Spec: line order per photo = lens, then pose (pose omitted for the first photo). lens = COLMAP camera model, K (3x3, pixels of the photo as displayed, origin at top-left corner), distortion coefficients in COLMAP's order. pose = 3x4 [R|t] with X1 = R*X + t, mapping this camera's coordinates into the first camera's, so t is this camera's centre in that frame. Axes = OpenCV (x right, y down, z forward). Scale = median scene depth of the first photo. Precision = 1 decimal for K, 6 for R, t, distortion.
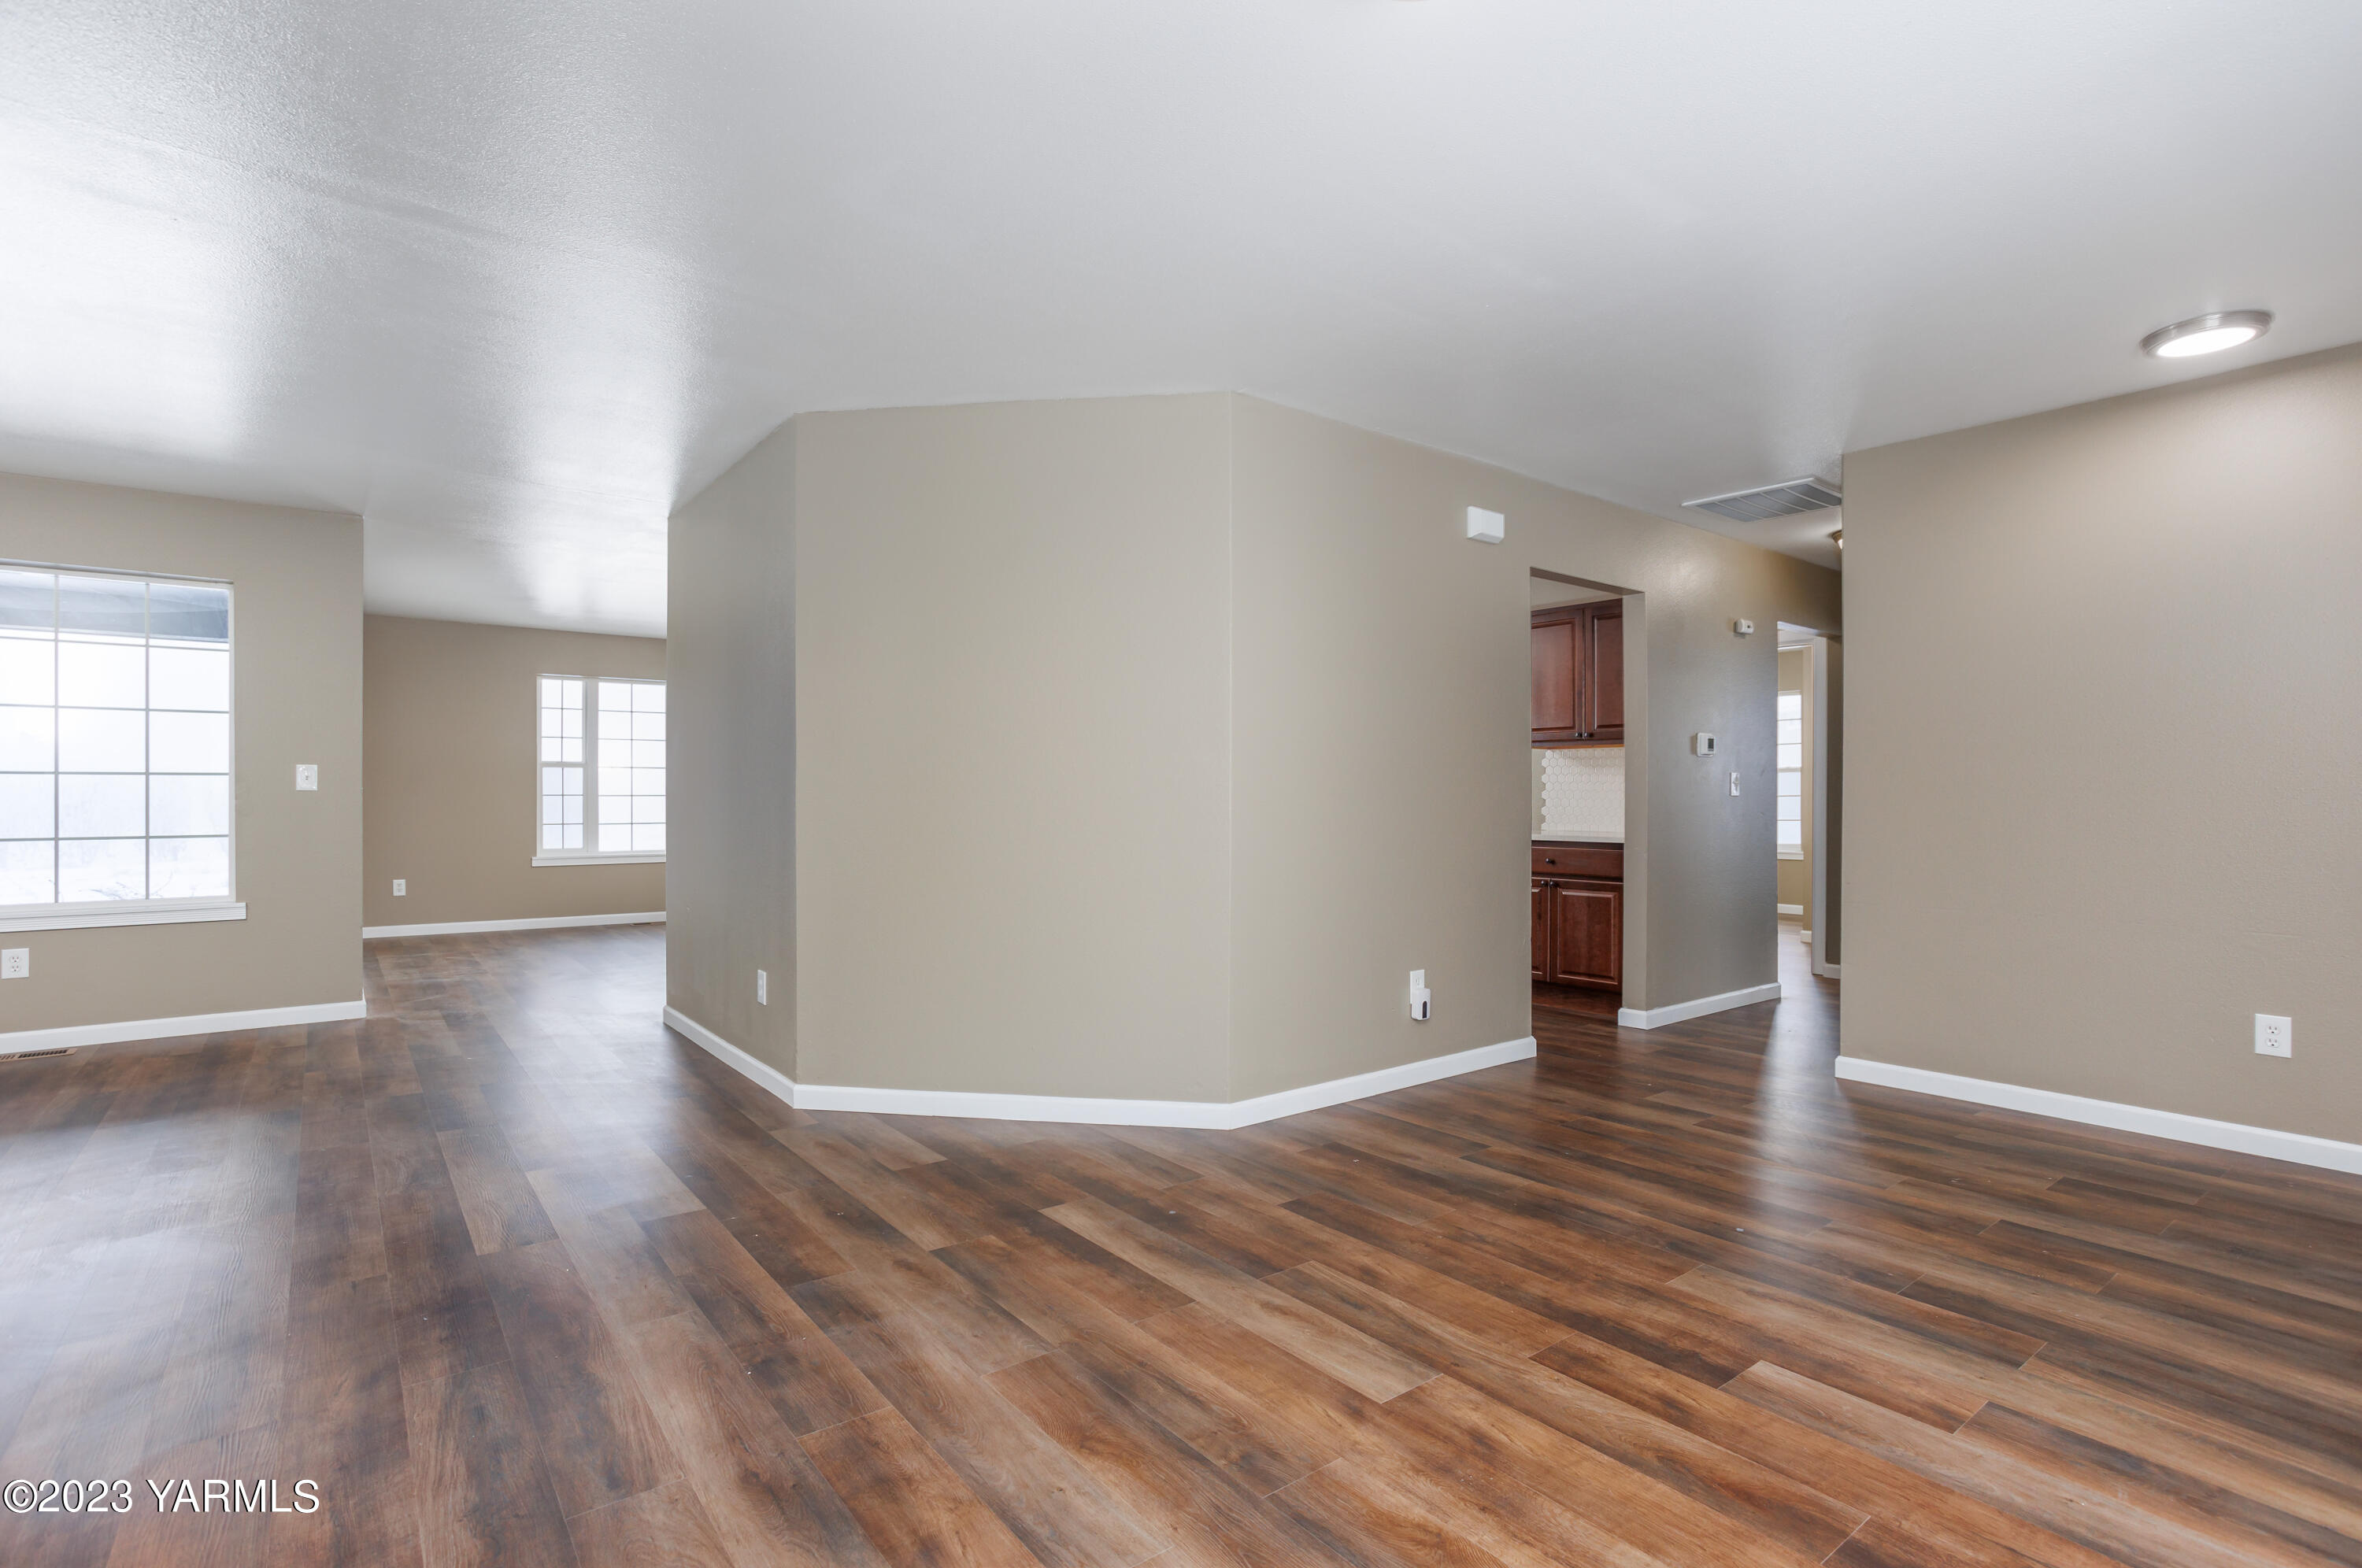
lens RADIAL K [[1149.0, 0, 1192.9], [0, 1149.0, 798.8], [0, 0, 1]] dist [-0.048736, 0.031909]
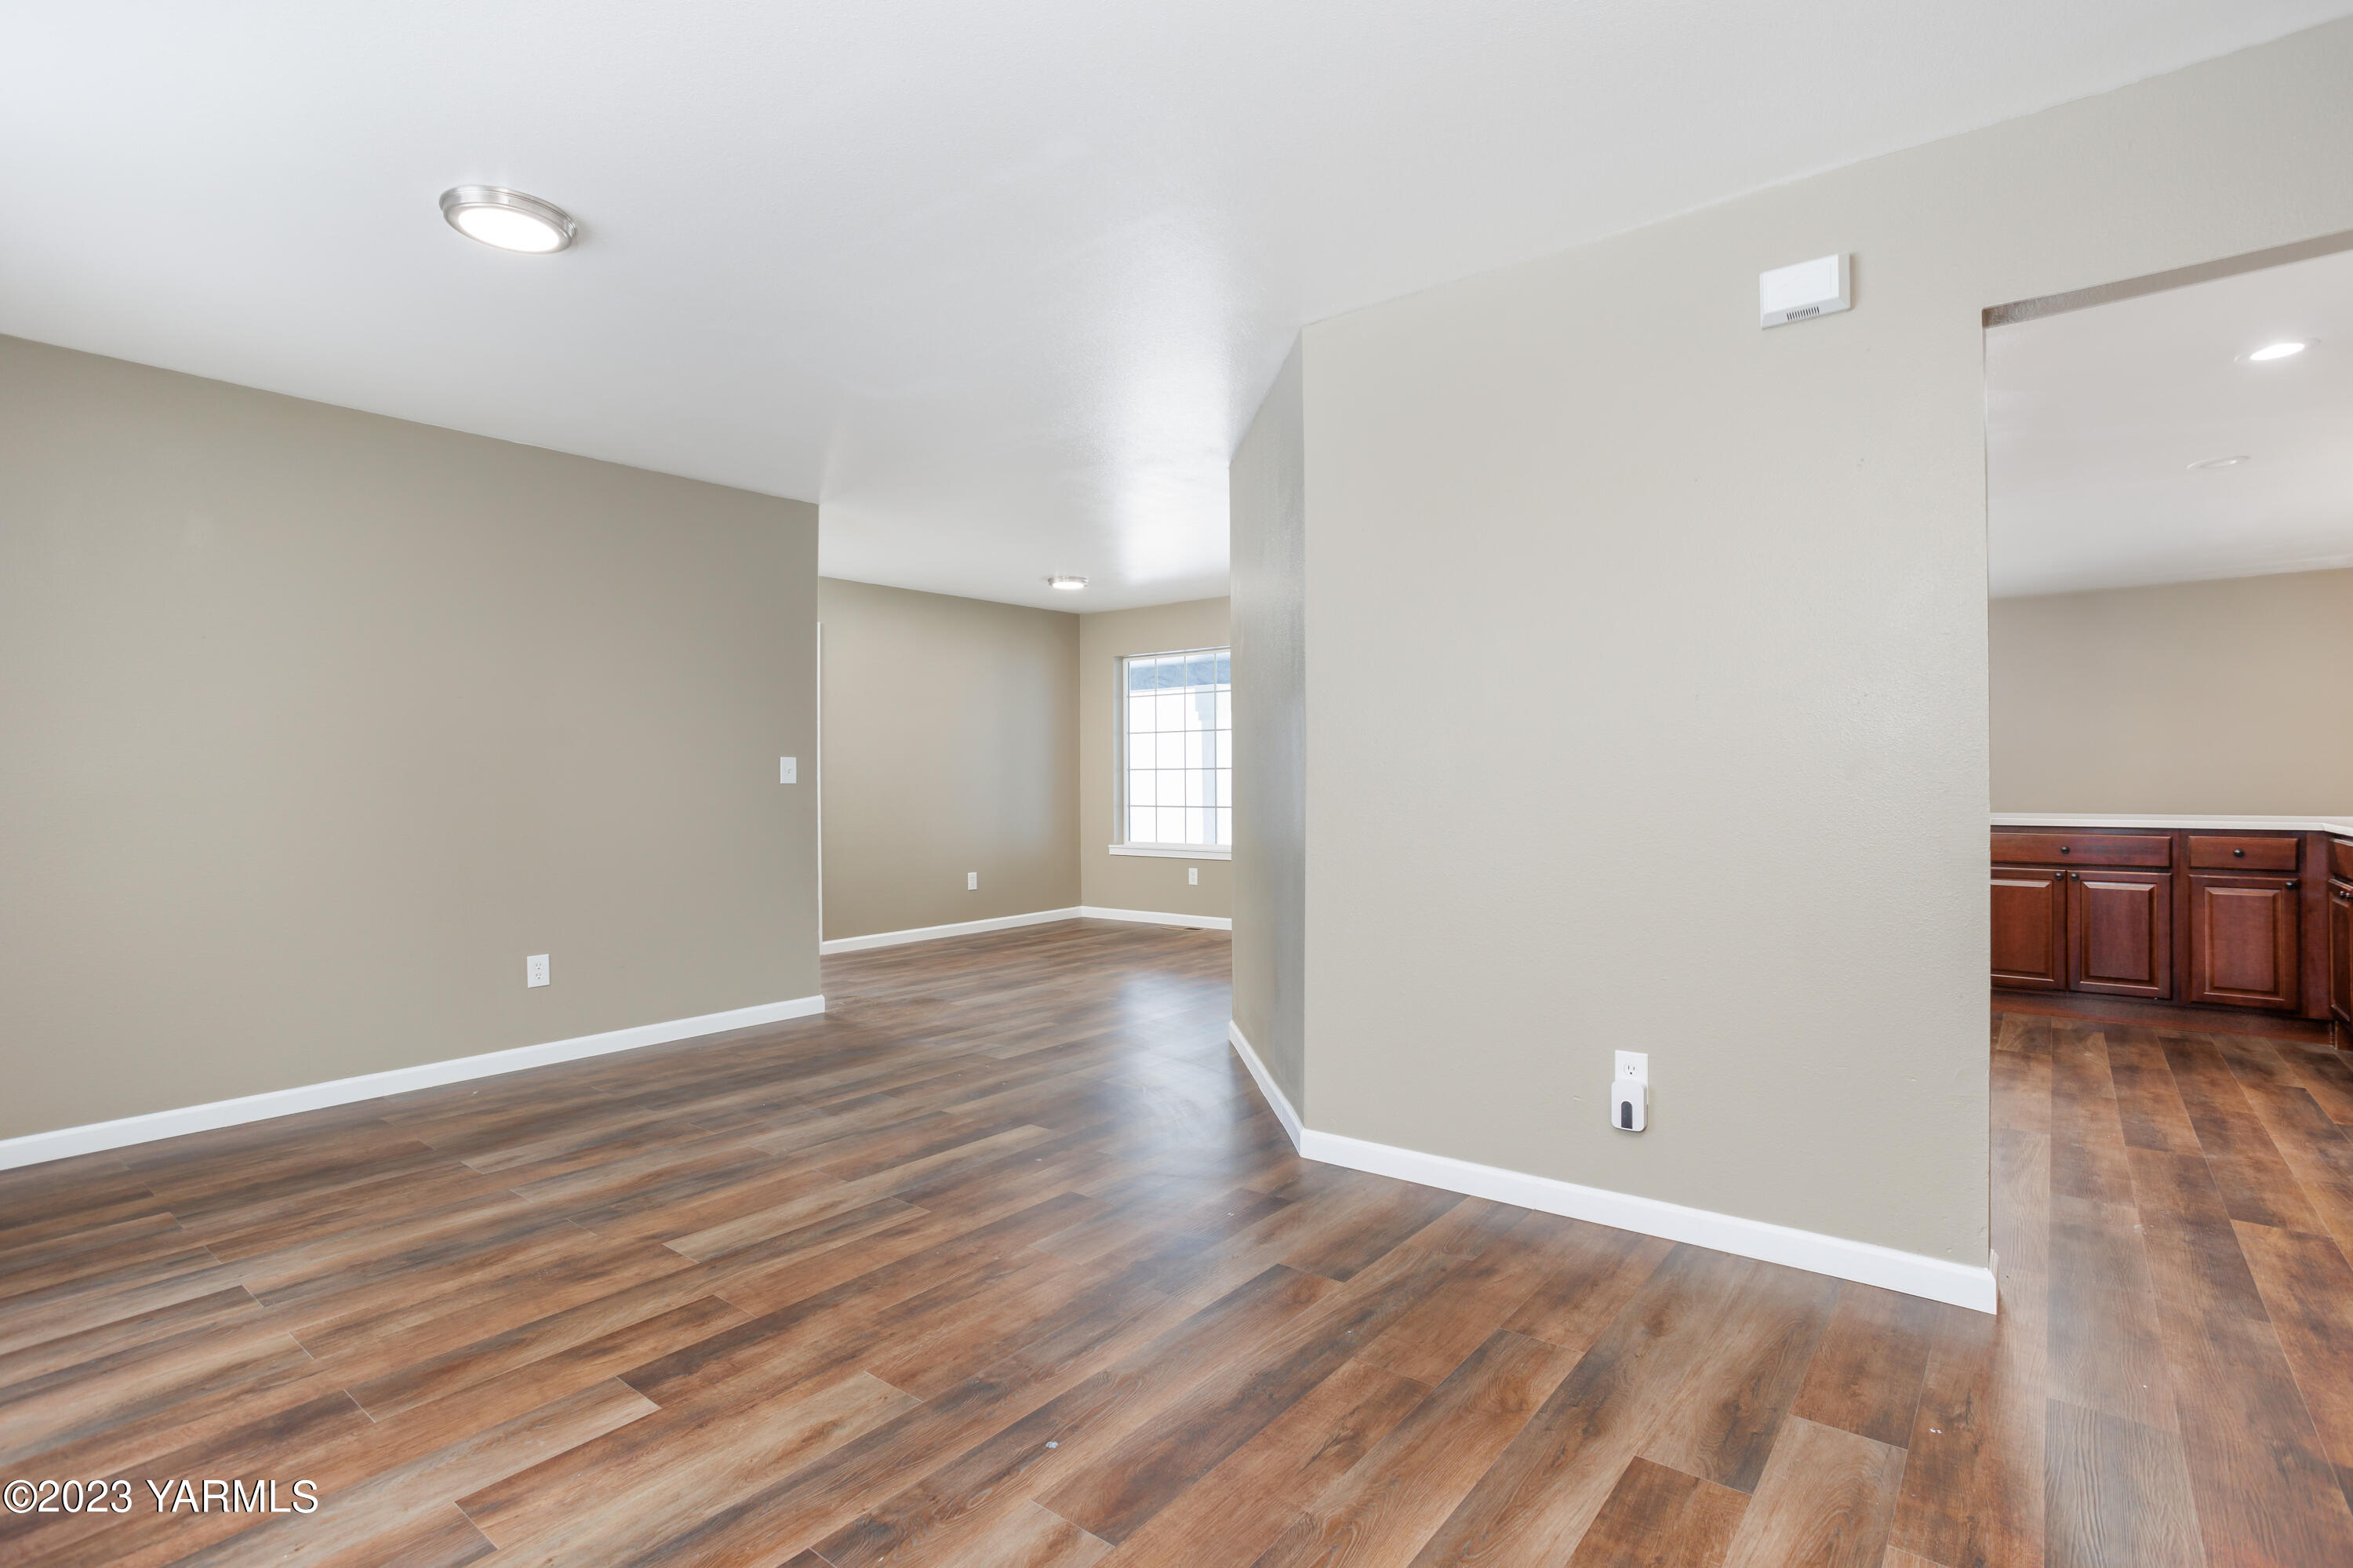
lens RADIAL K [[1144.8, 0, 1188.4], [0, 1144.8, 798.7], [0, 0, 1]] dist [-0.048736, 0.031909]
pose [[0.227277, 0.012267, -0.973753, 1.206047], [0.005828, 0.999886, 0.013957, -0.003368], [0.973813, -0.008848, 0.227180, 0.989832]]
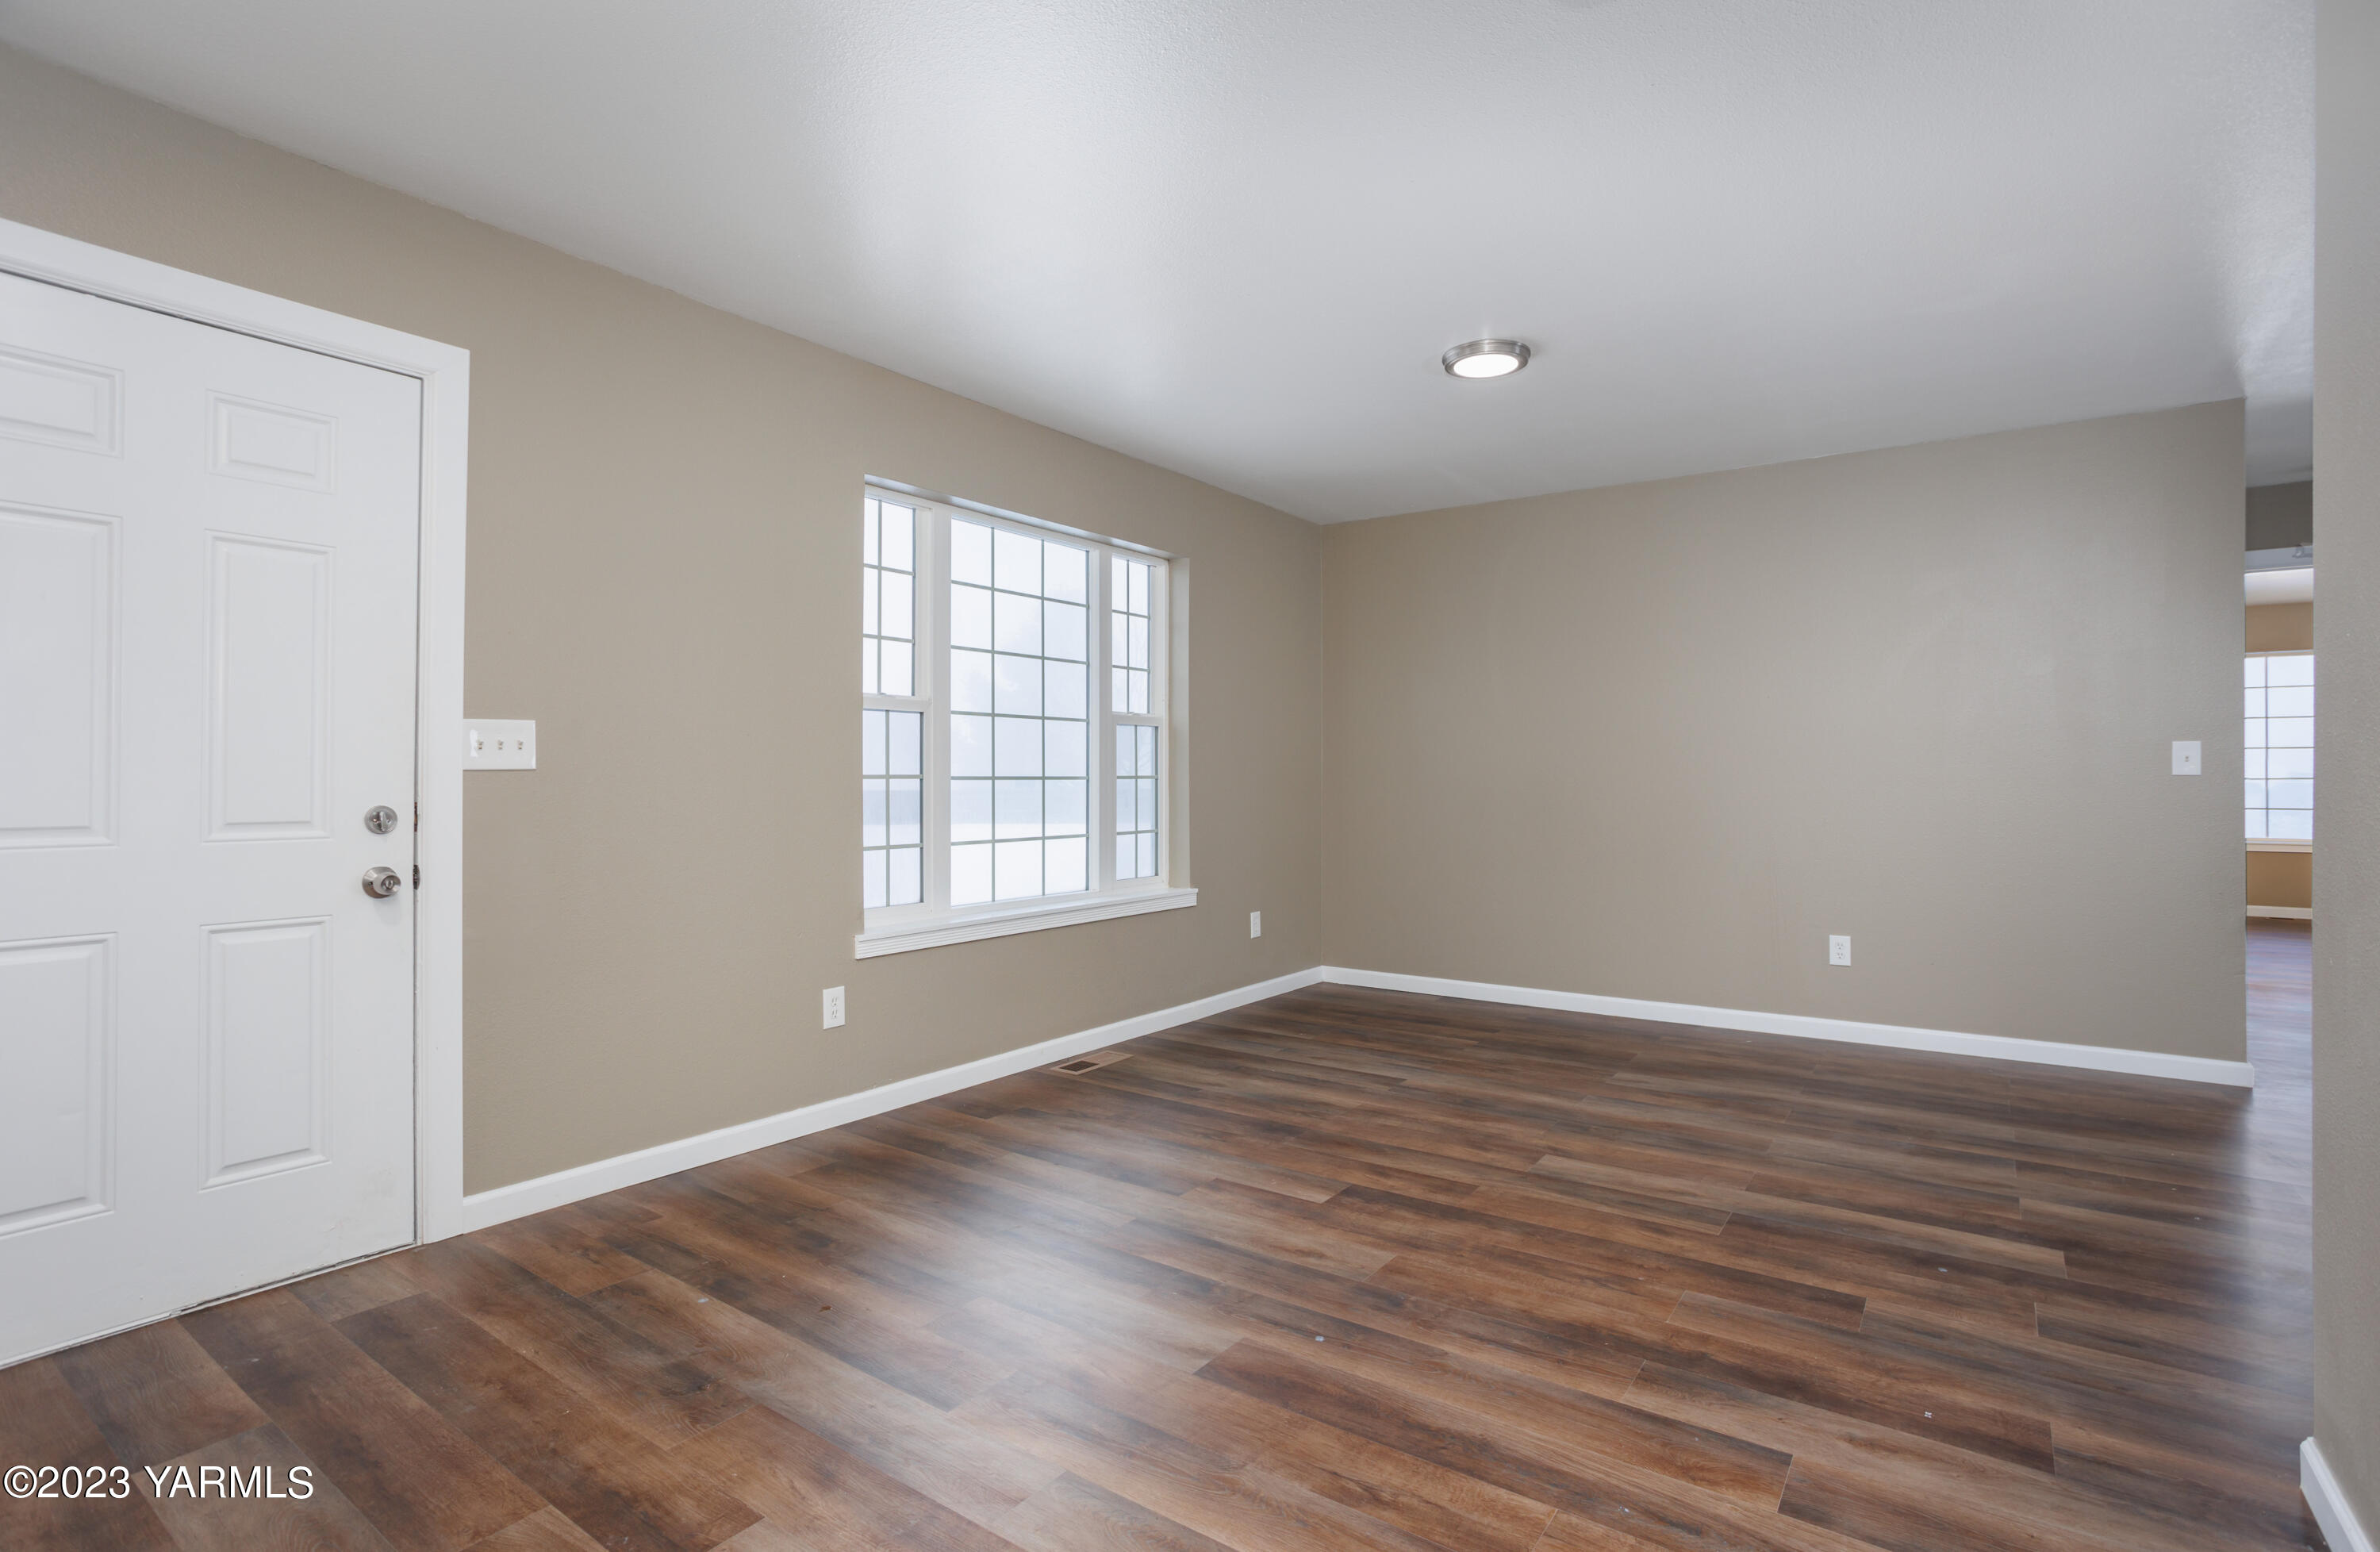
lens RADIAL K [[1127.7, 0, 1190.0], [0, 1127.7, 776.0], [0, 0, 1]] dist [-0.029492, 0.011489]
pose [[-0.962415, -0.000914, -0.271580, 0.825333], [-0.001232, 0.999999, 0.000999, -0.005179], [0.271579, 0.001296, -0.962415, 1.818916]]
